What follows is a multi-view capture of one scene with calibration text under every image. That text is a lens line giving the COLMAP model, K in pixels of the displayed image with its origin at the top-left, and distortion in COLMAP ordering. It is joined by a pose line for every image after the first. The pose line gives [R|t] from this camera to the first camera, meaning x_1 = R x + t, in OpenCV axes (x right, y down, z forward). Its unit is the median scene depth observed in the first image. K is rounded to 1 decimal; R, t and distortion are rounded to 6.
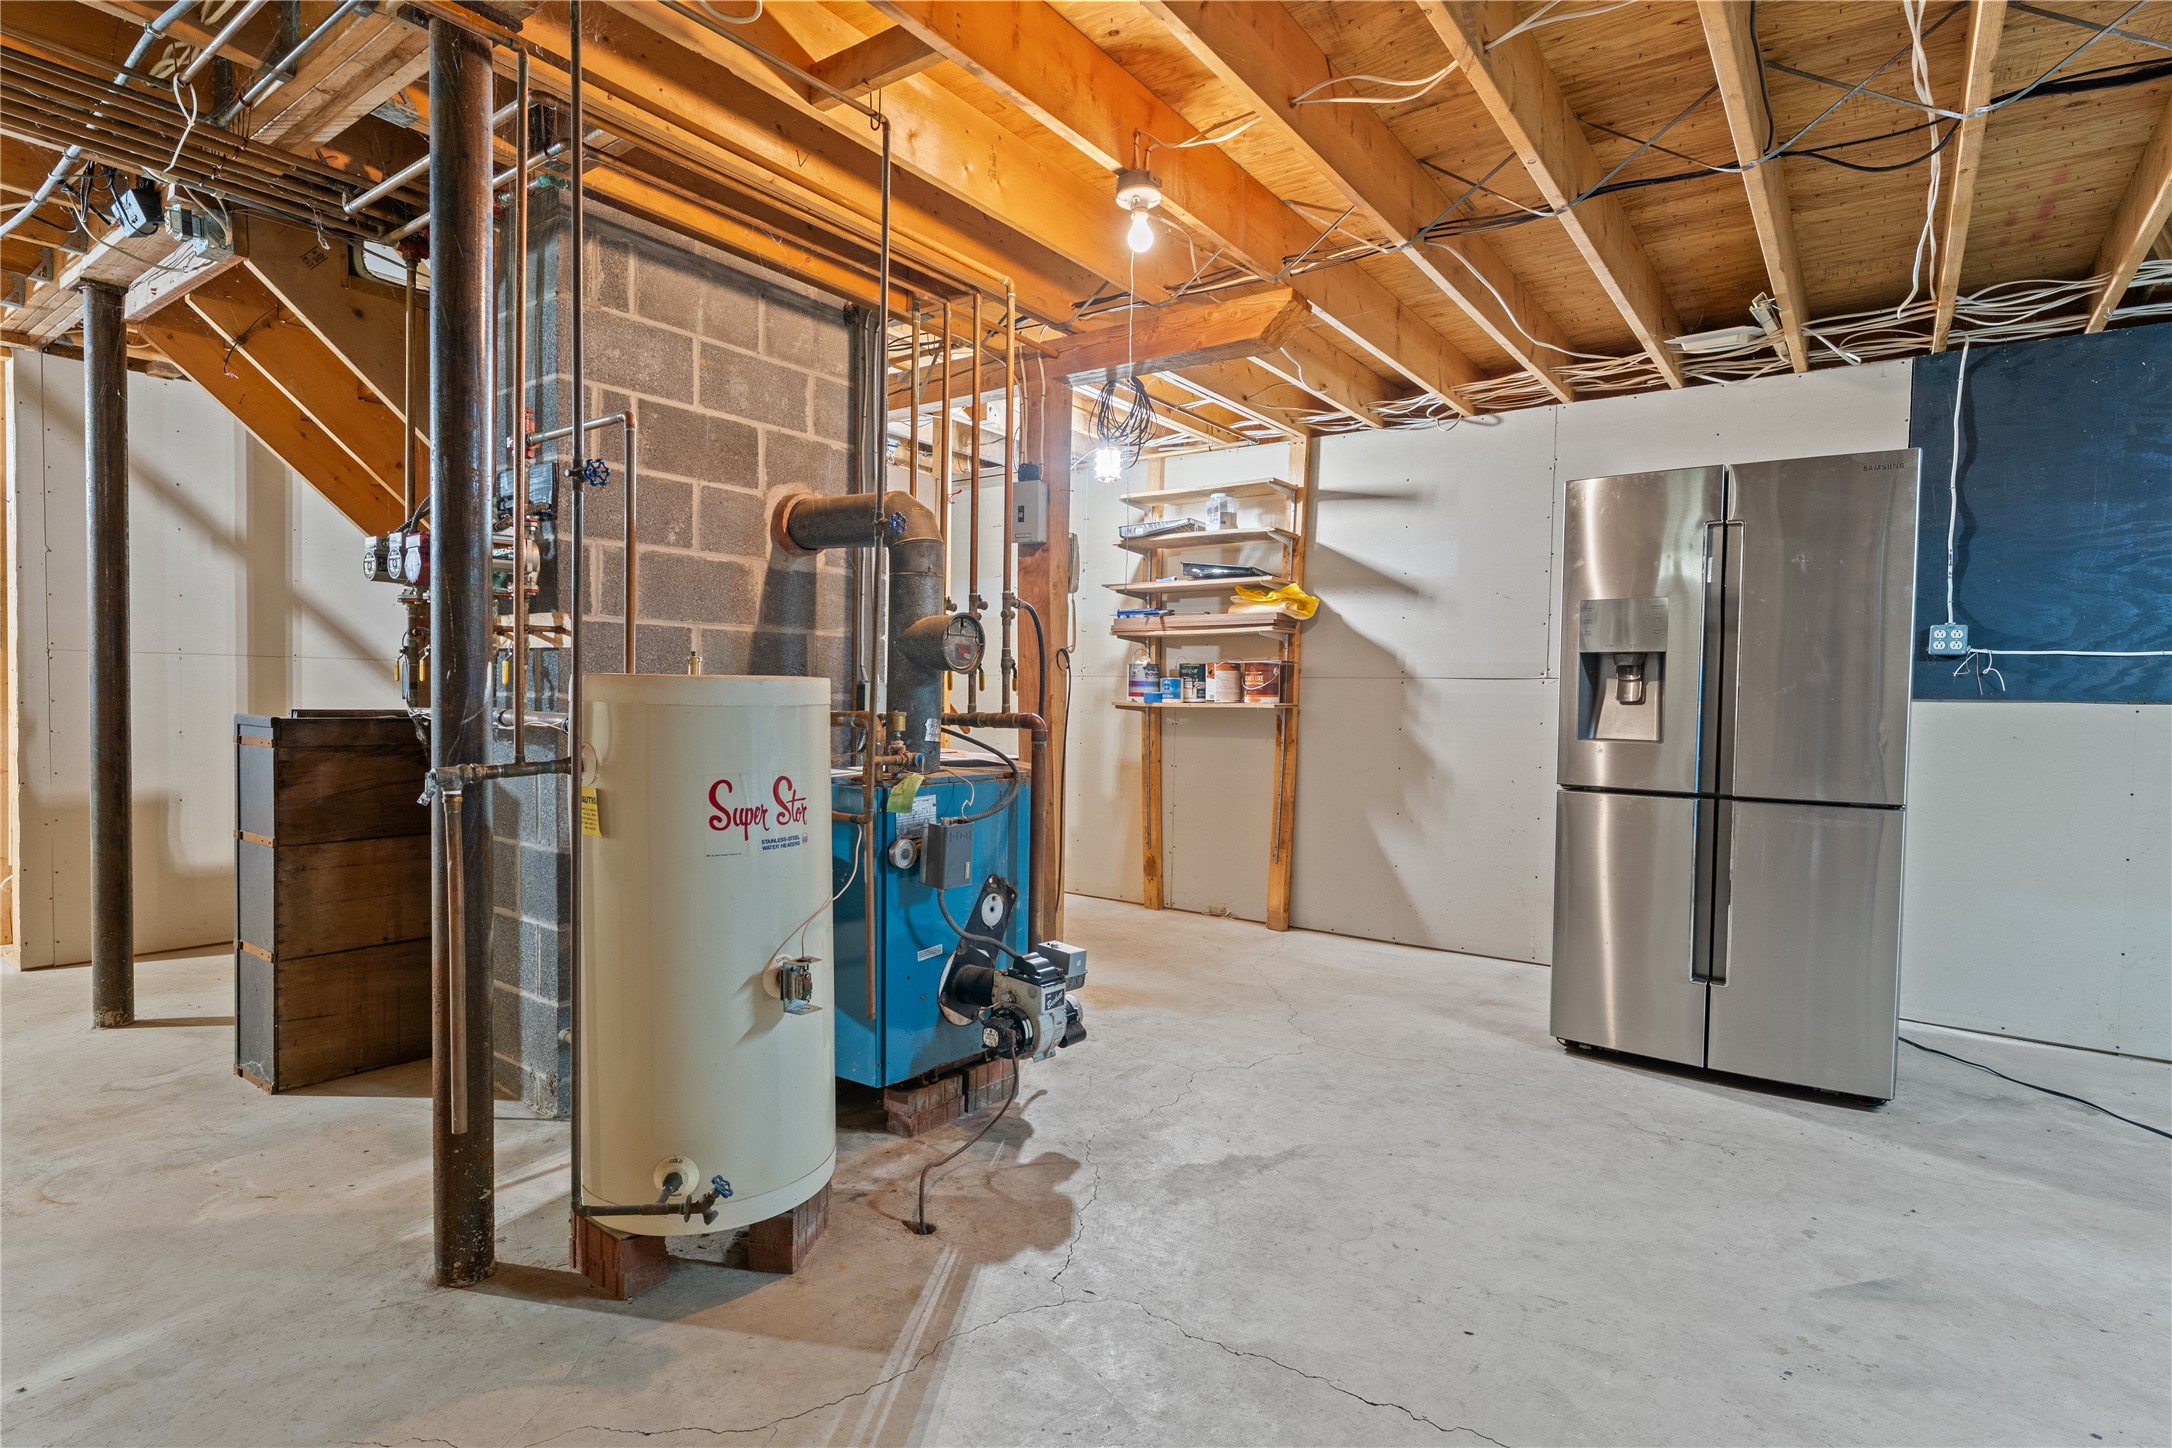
lens RADIAL K [[1092.4, 0, 1086.7], [0, 1092.4, 731.8], [0, 0, 1]] dist [0.001217, 0.000758]
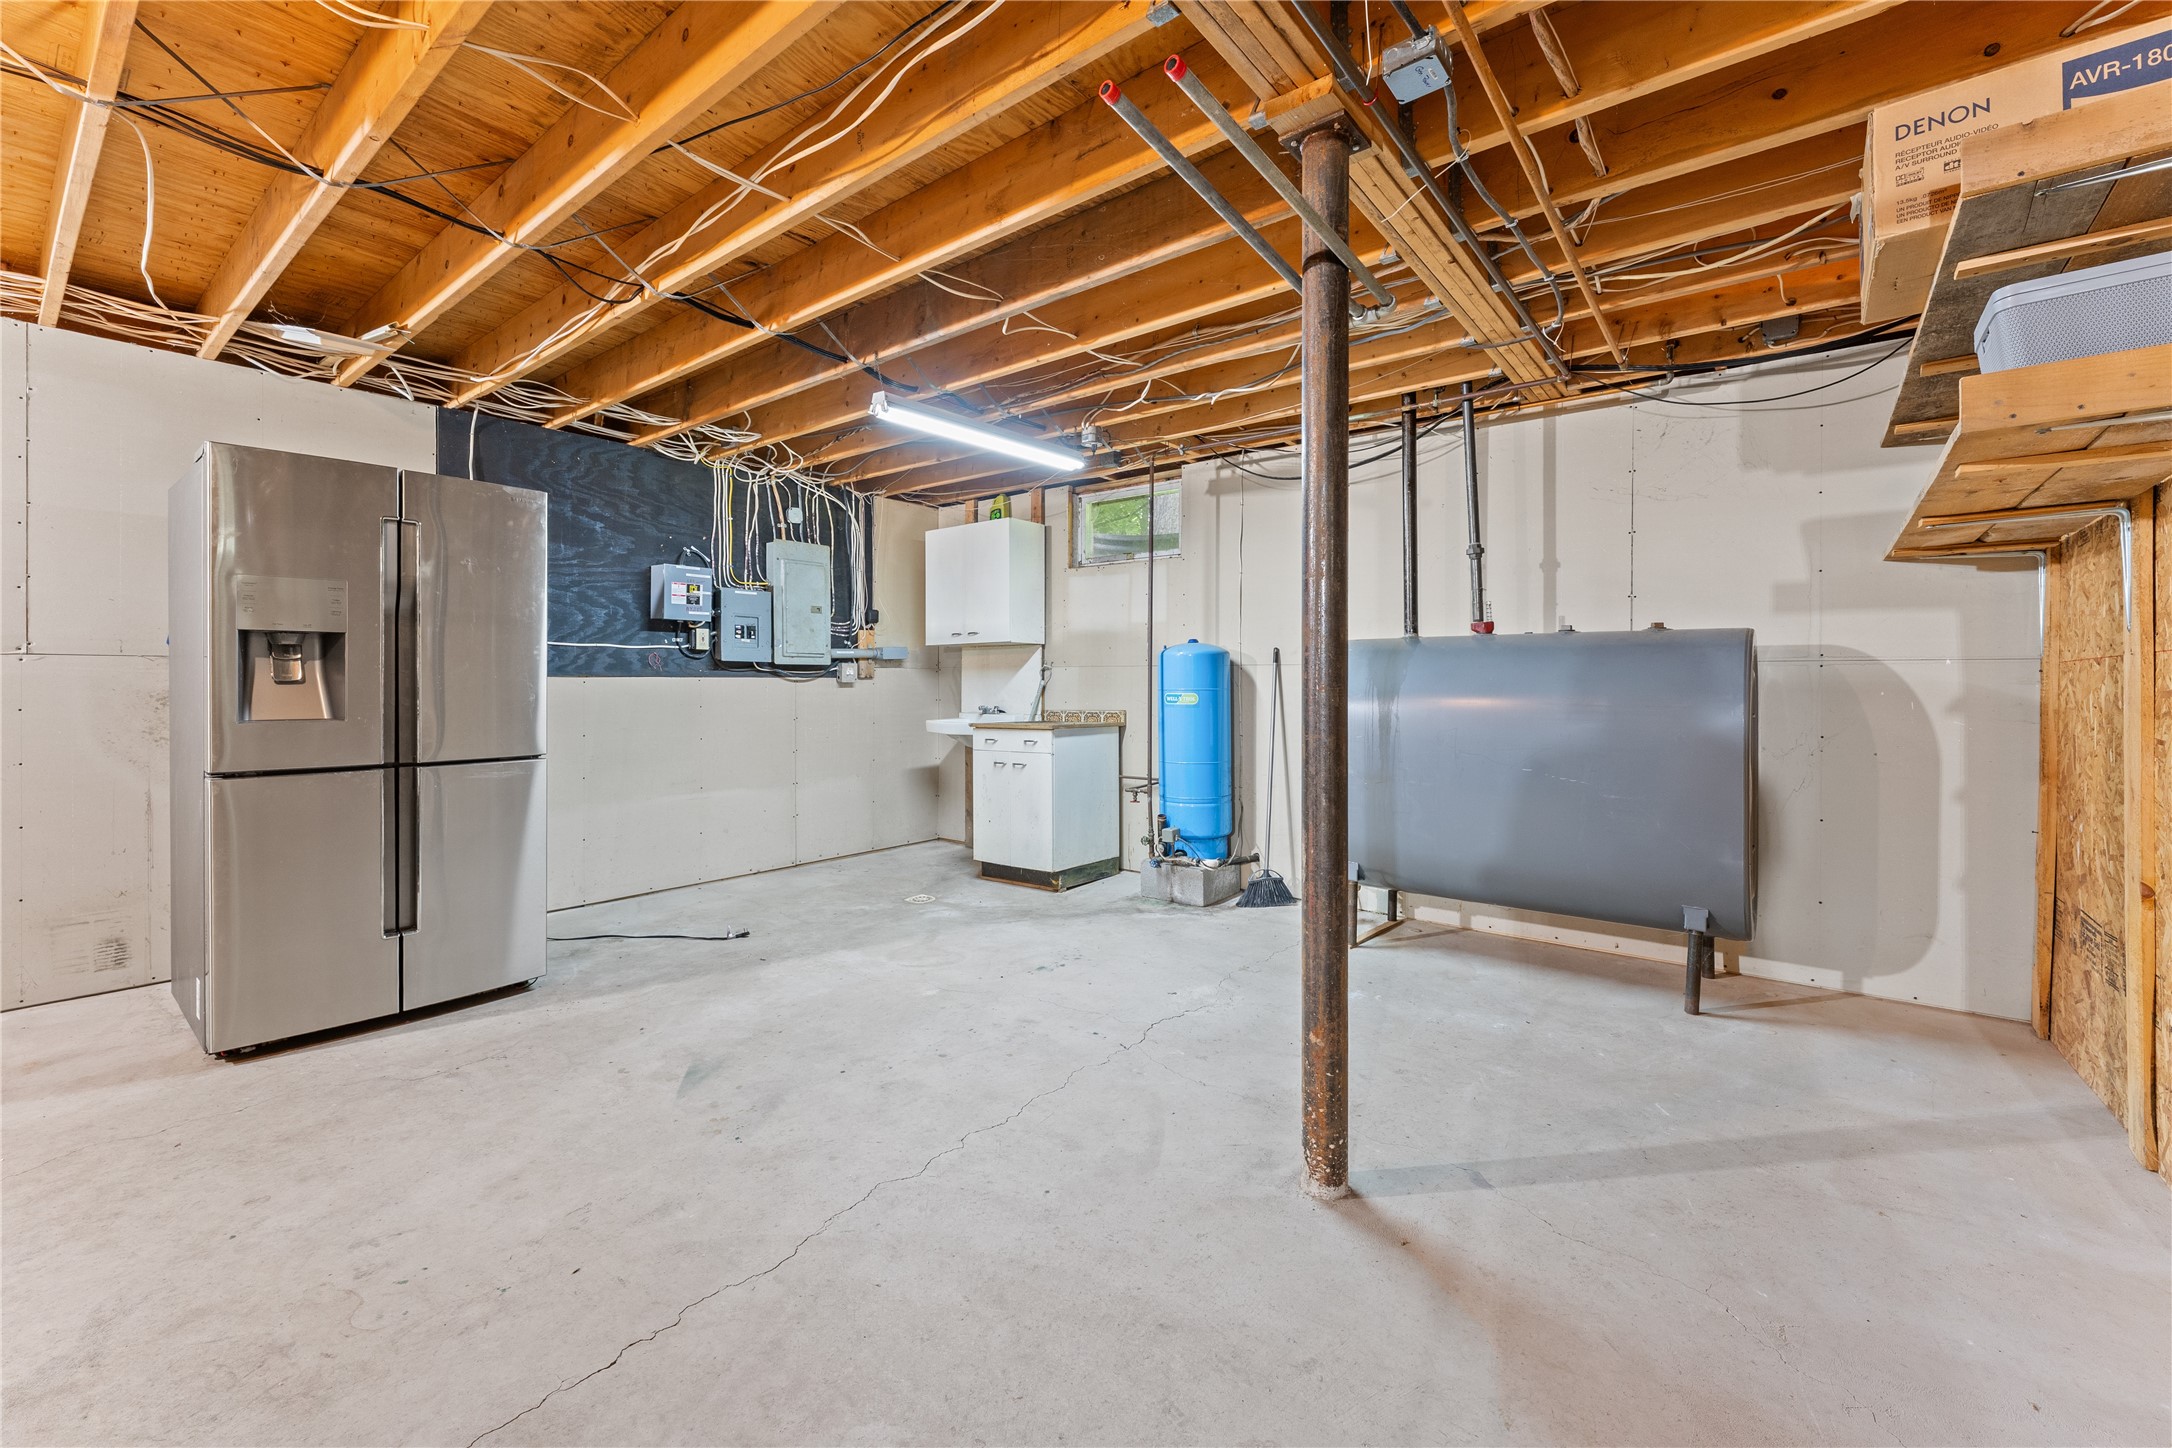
lens RADIAL K [[881.4, 0, 1082.8], [0, 881.4, 680.2], [0, 0, 1]] dist [0.001564, -0.000245]
pose [[0.050258, -0.015252, 0.998620, -0.298027], [0.035247, 0.999288, 0.013489, -0.015355], [-0.998114, 0.034520, 0.050759, 0.270049]]
